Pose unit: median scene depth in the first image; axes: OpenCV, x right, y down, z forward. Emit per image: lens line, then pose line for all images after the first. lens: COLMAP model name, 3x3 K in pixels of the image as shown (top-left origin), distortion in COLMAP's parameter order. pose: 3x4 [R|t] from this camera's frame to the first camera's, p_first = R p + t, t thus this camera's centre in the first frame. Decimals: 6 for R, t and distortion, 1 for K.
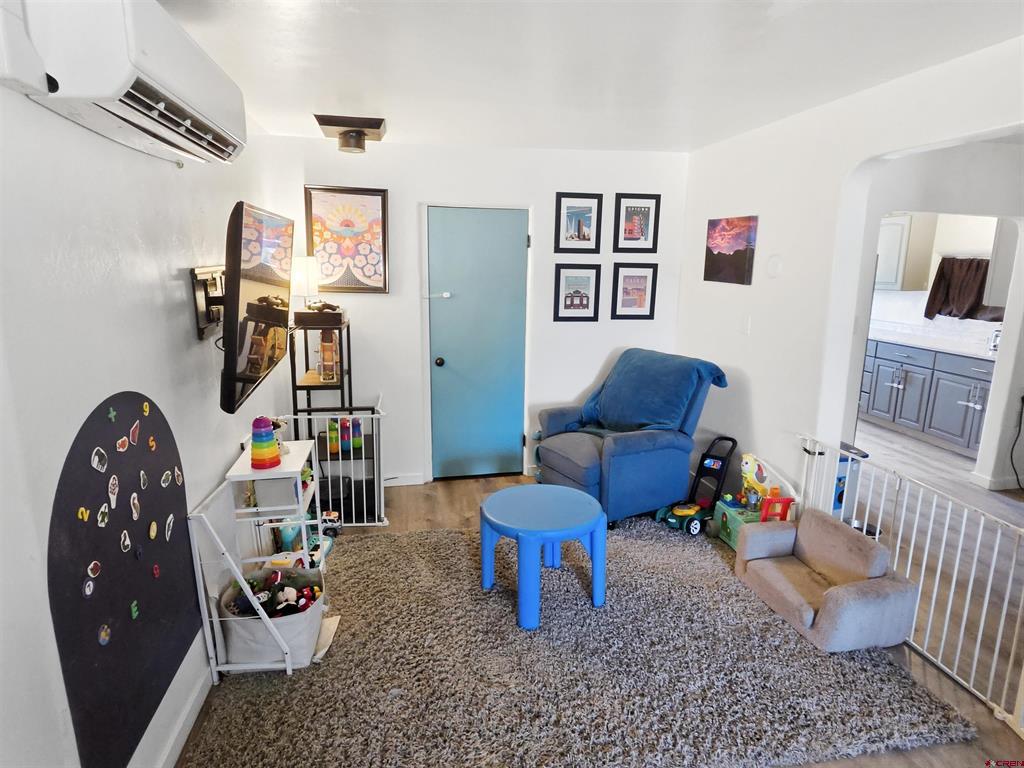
lens RADIAL K [[576.6, 0, 512.0], [0, 576.6, 384.0], [0, 0, 1]] dist [0.000770, 0.000100]
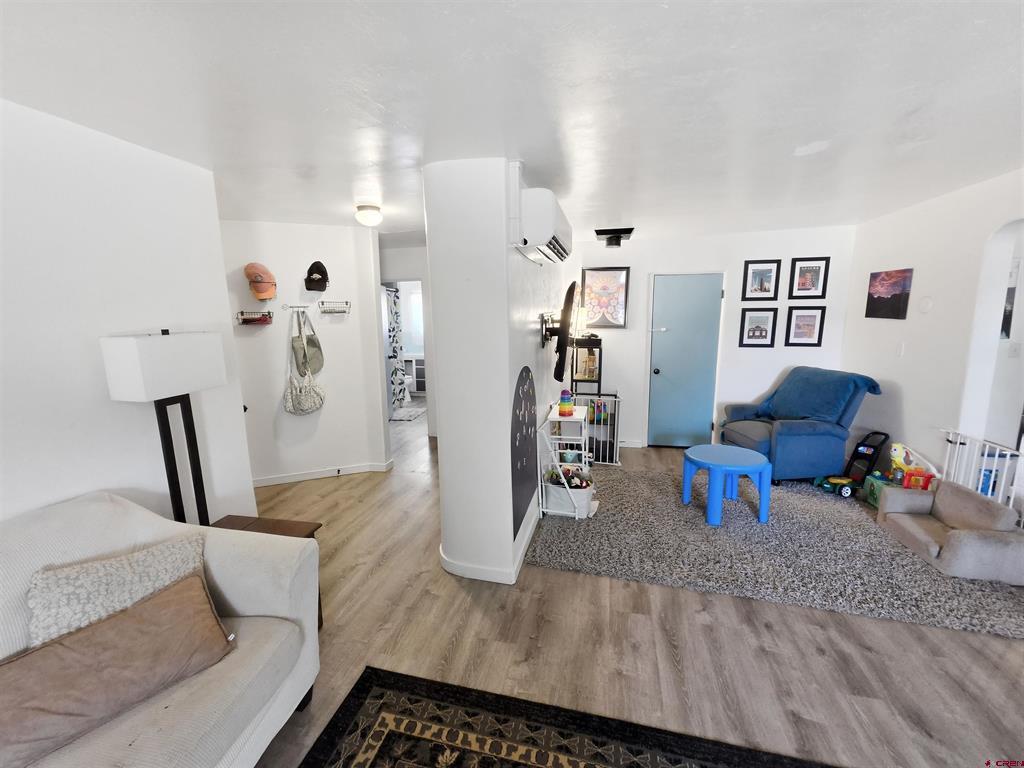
lens RADIAL K [[418.1, 0, 507.1], [0, 418.1, 382.3], [0, 0, 1]] dist [-0.015947, 0.005440]
pose [[0.907290, 0.045537, -0.418032, -0.020258], [-0.064001, 0.997491, -0.030248, 0.063647], [0.415606, 0.054199, 0.907928, -0.257581]]
